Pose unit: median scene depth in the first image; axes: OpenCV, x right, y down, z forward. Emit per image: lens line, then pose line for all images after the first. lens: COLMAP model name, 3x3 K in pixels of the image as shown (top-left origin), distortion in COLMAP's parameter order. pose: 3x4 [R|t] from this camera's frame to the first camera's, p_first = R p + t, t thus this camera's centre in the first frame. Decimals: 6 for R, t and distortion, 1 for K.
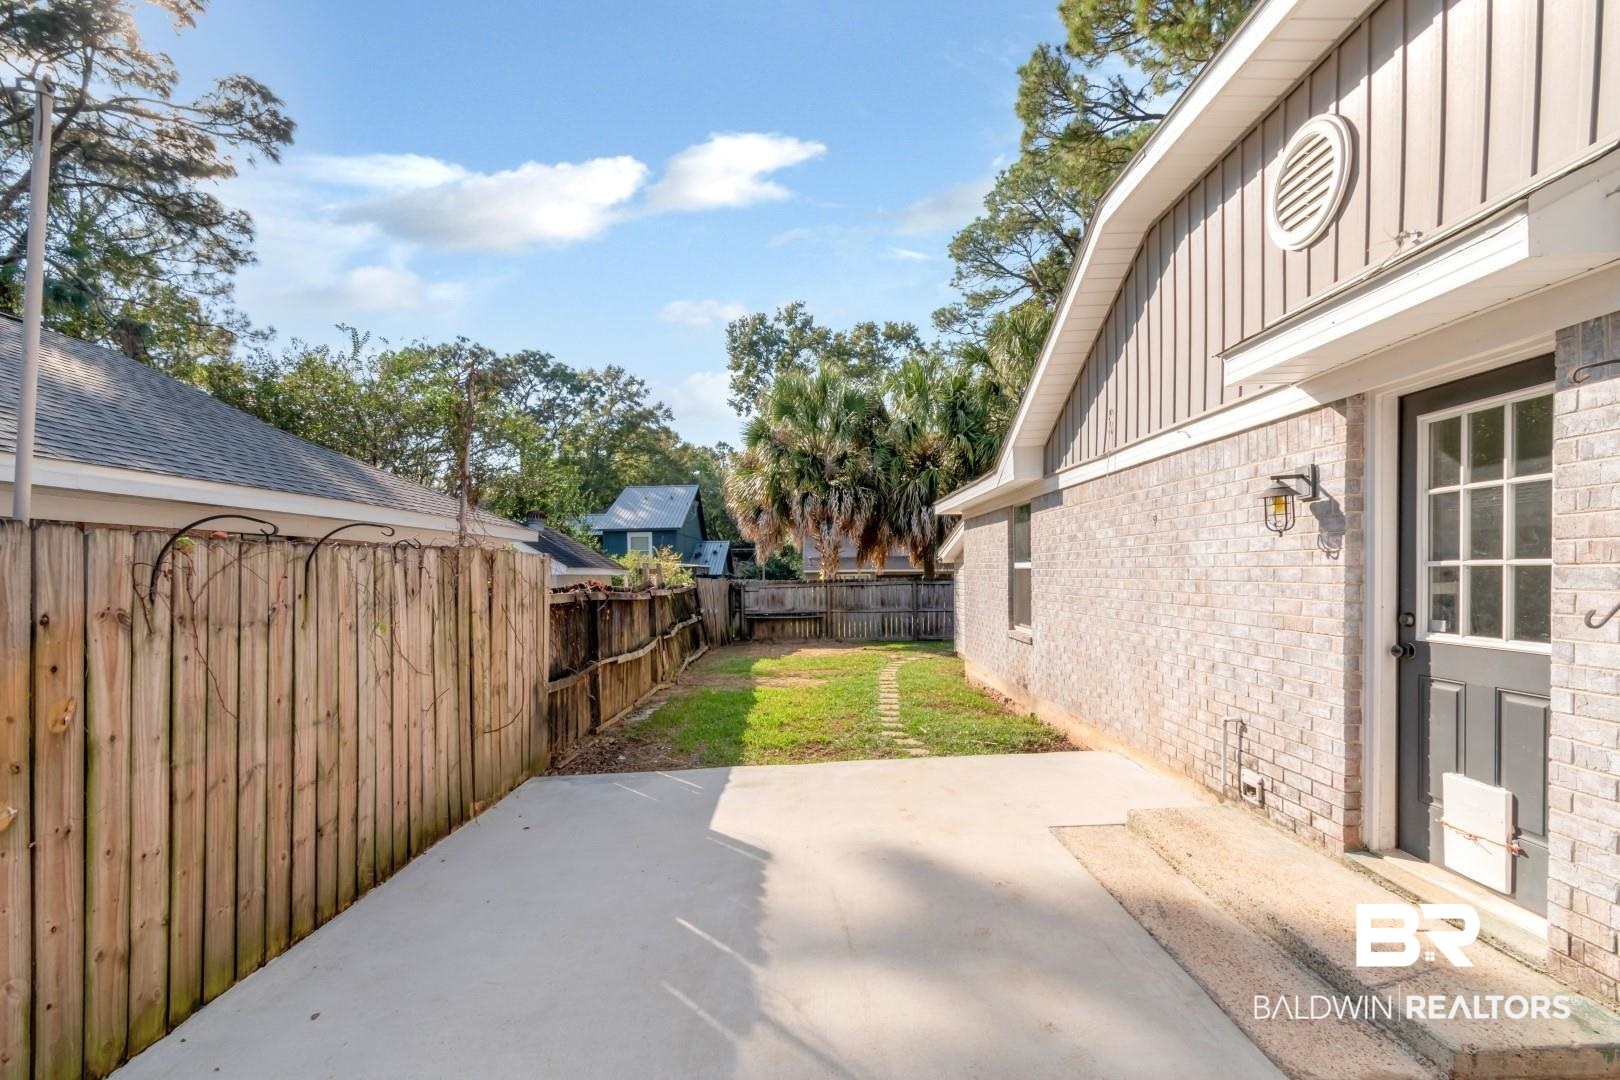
lens RADIAL K [[731.1, 0, 810.5], [0, 731.1, 553.6], [0, 0, 1]] dist [0.004531, -0.003091]
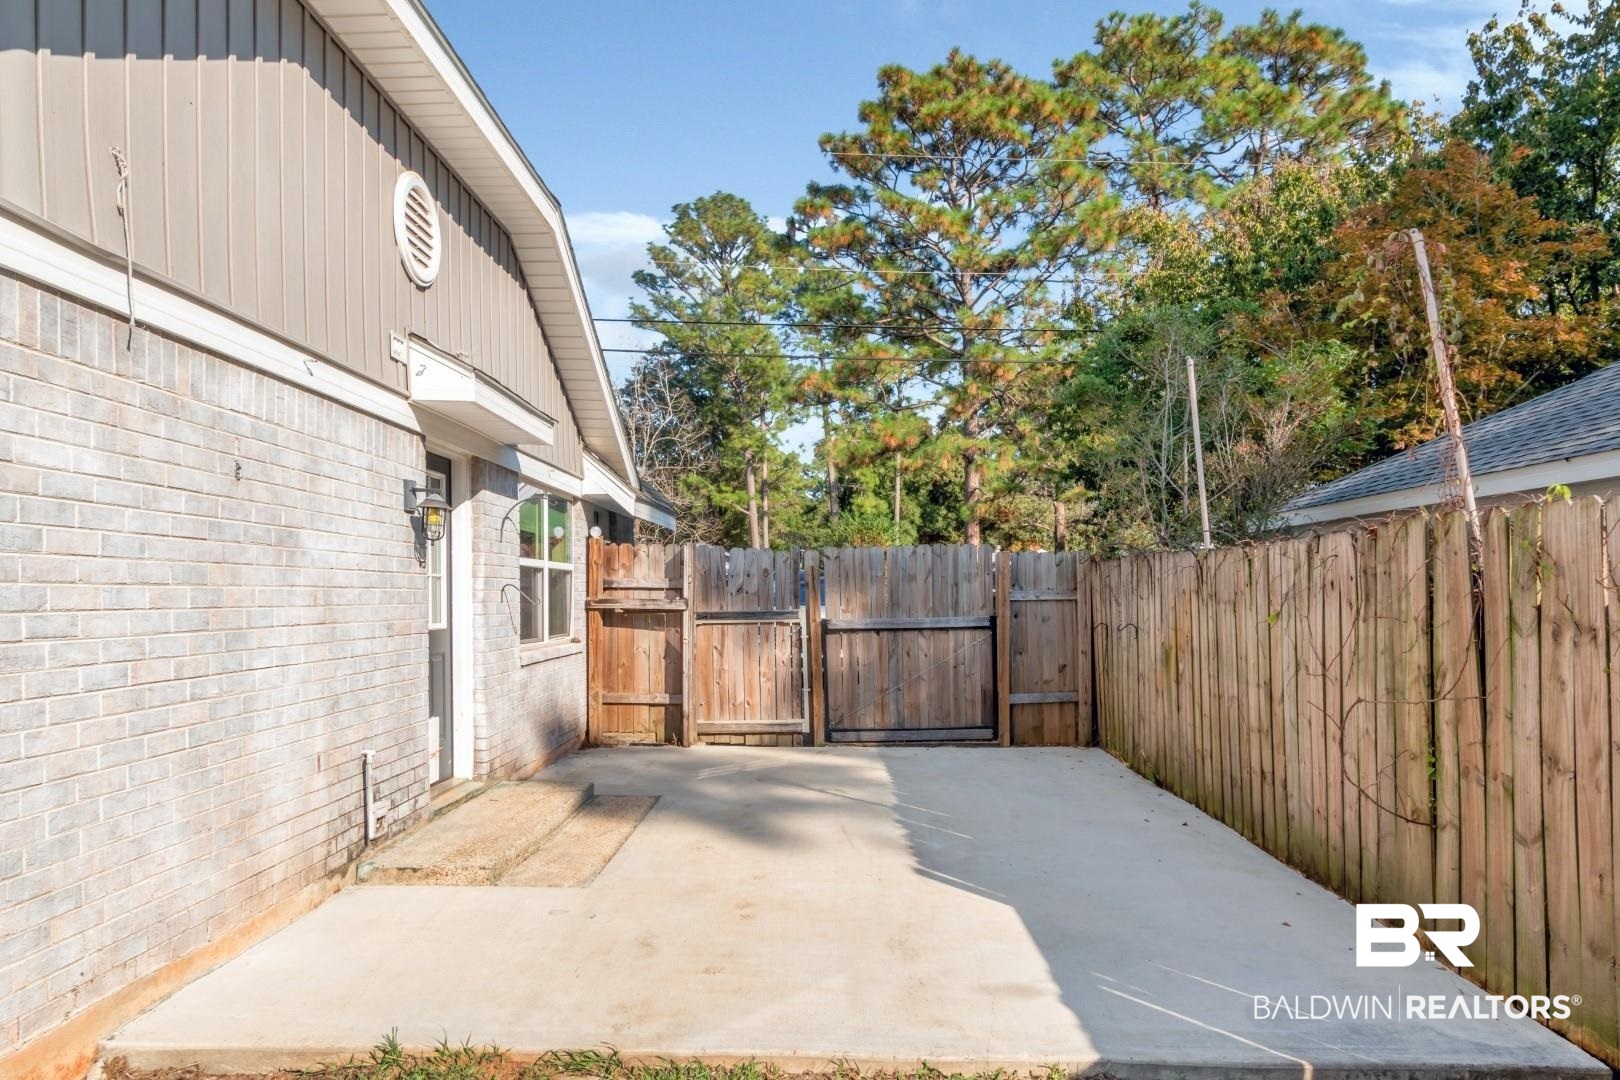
lens RADIAL K [[990.1, 0, 812.1], [0, 990.1, 591.4], [0, 0, 1]] dist [0.006275, -0.000366]
pose [[-0.999294, 0.011050, 0.035895, 0.028028], [0.010124, 0.999613, -0.025892, 0.067868], [-0.036167, -0.025511, -0.999020, 1.888135]]
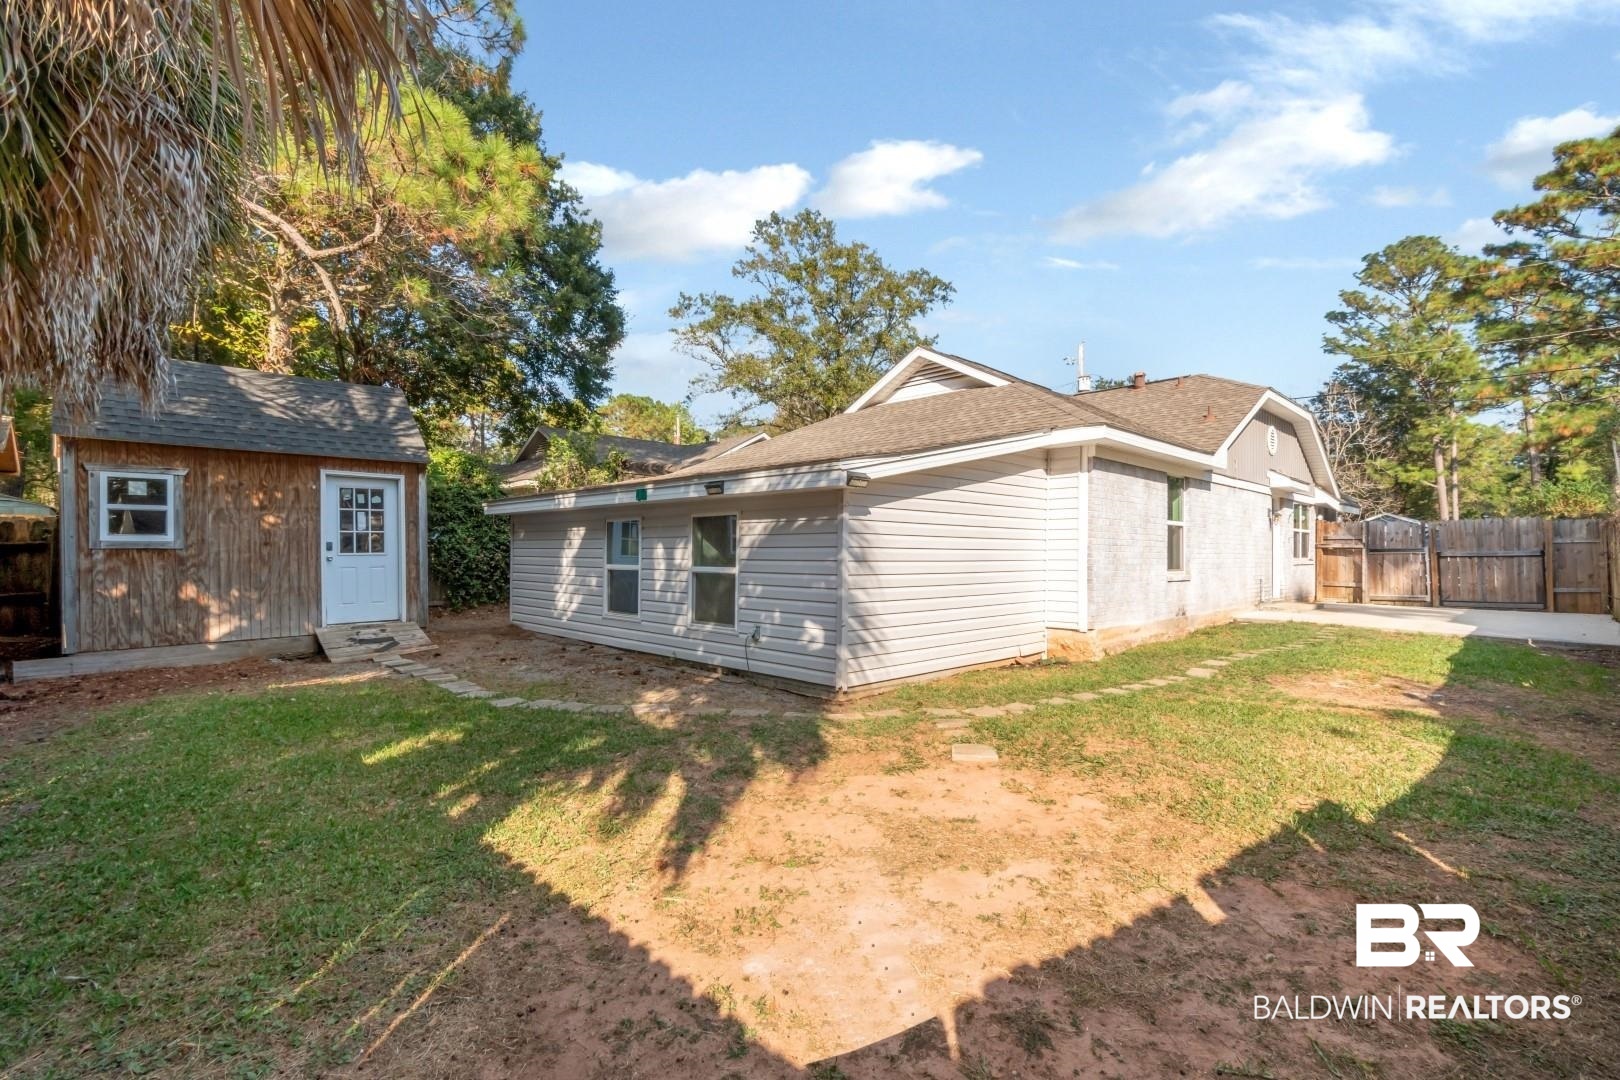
lens RADIAL K [[731.1, 0, 826.4], [0, 731.1, 565.5], [0, 0, 1]] dist [0.004531, -0.003091]
pose [[-0.691929, 0.002808, 0.721960, -0.409499], [-0.008939, 0.999882, -0.012457, 0.203584], [-0.721910, -0.015072, -0.691823, 4.262563]]
